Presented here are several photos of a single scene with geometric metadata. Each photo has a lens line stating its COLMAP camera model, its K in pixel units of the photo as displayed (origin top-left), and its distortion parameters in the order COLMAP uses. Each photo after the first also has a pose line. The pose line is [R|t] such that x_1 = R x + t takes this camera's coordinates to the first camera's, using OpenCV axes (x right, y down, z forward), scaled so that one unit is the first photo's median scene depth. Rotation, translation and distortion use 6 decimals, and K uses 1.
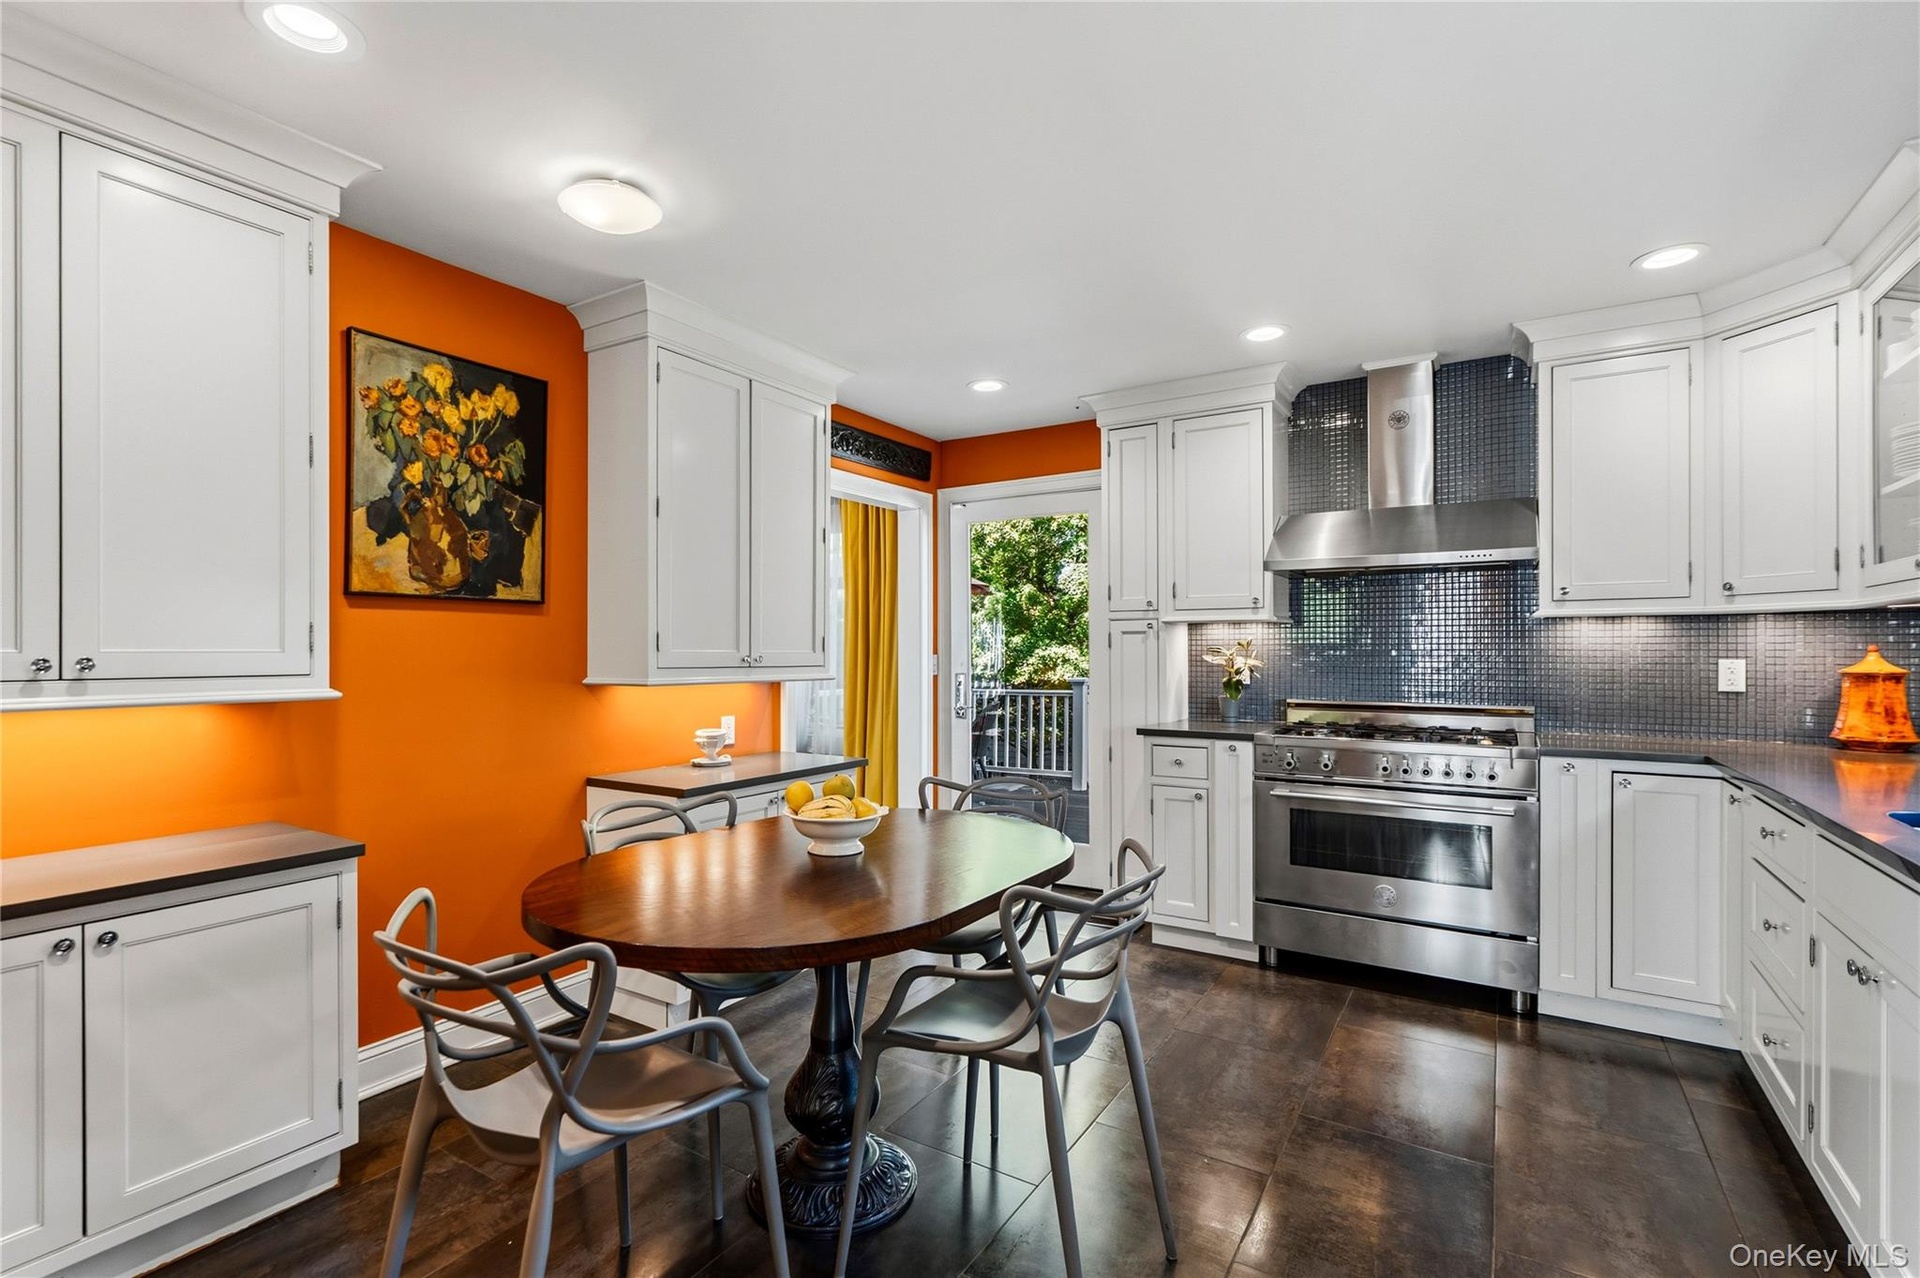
lens RADIAL K [[883.2, 0, 961.9], [0, 883.2, 644.8], [0, 0, 1]] dist [-0.001942, 0.001247]
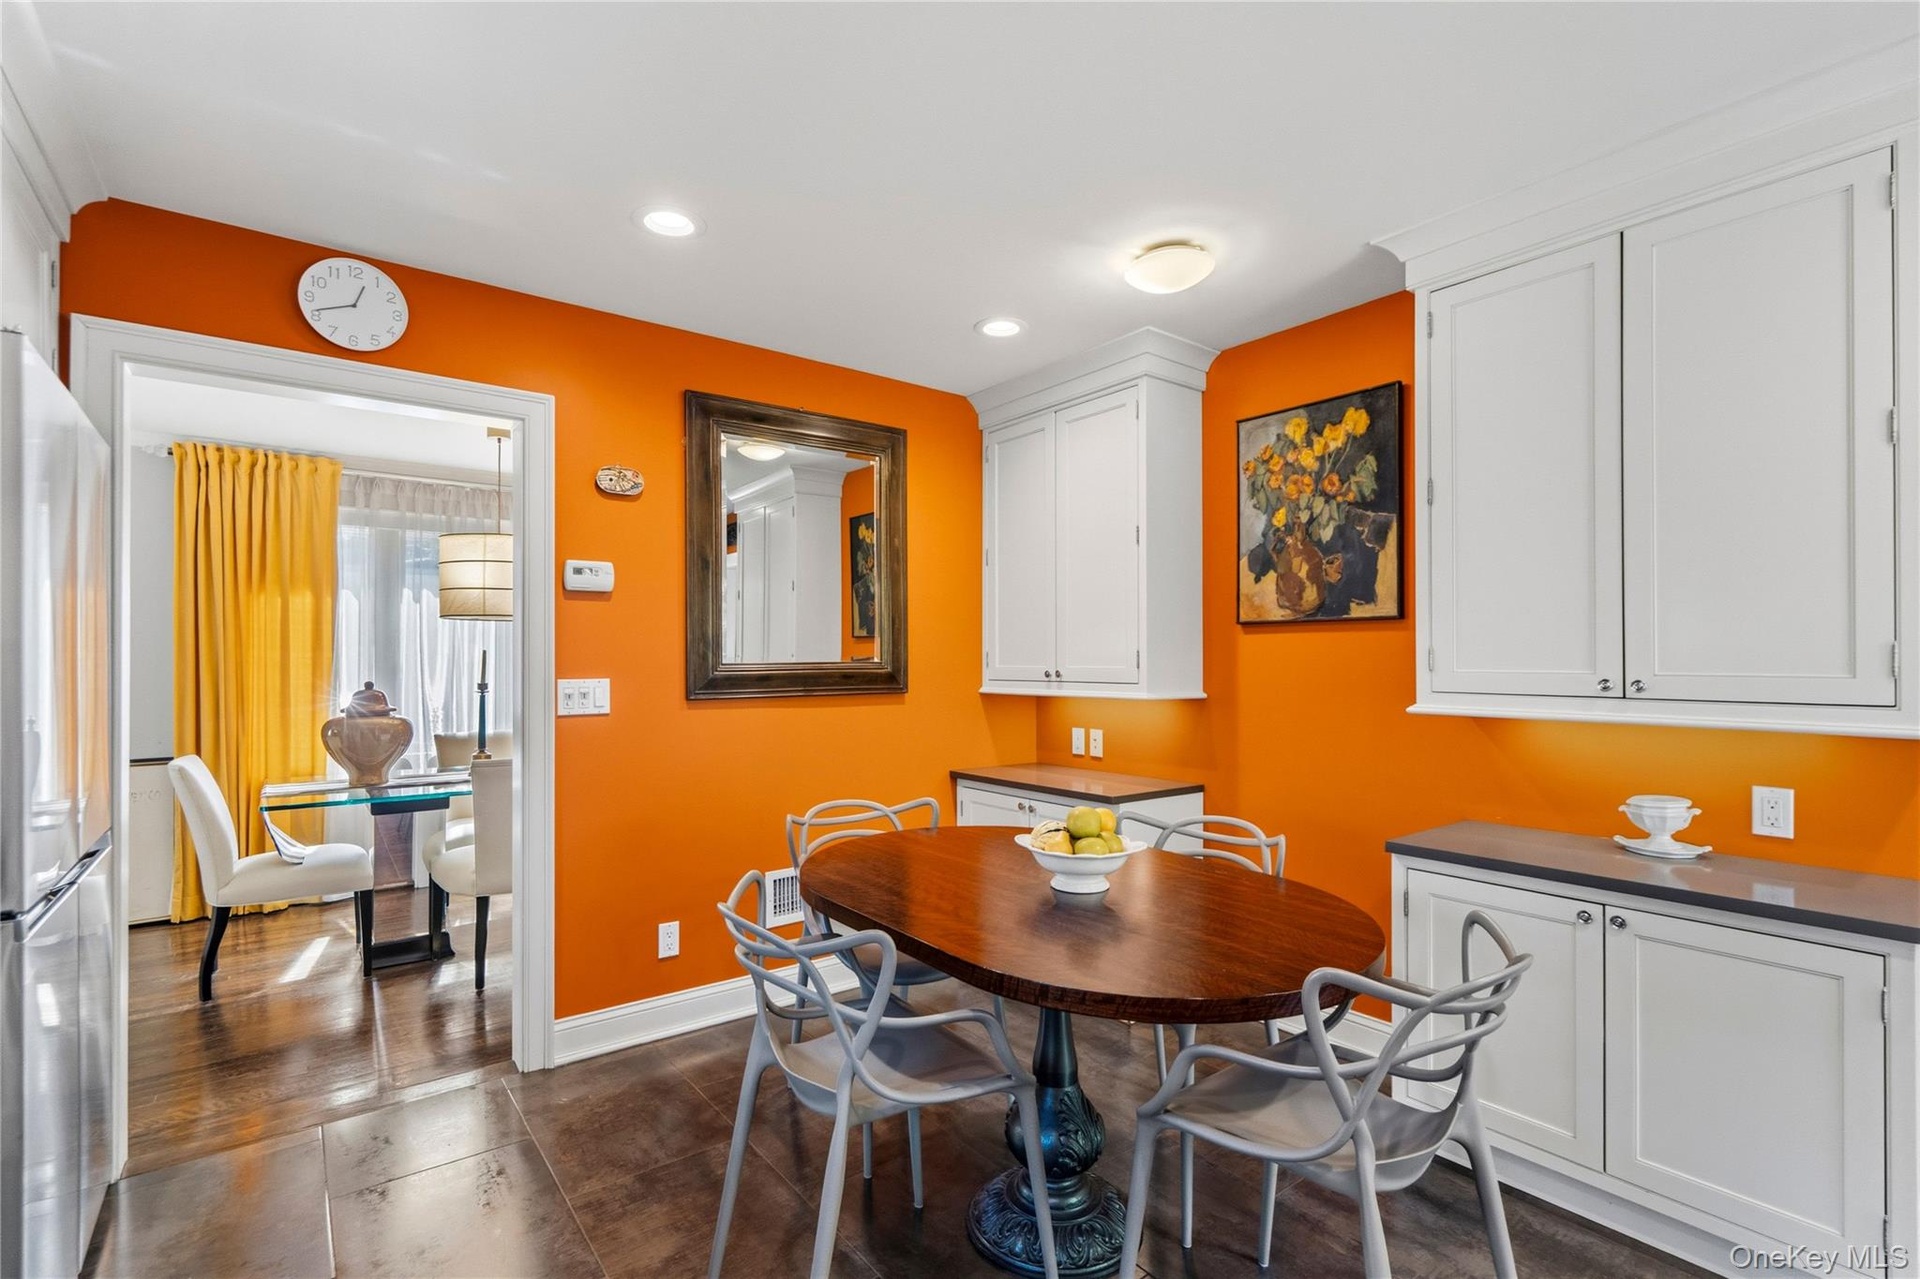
lens RADIAL K [[883.2, 0, 955.7], [0, 883.2, 651.3], [0, 0, 1]] dist [-0.001942, 0.001247]
pose [[-0.347329, -0.014658, -0.937629, 0.619961], [0.002046, 0.999864, -0.016389, 0.002967], [0.937741, -0.007611, -0.347251, 0.967807]]
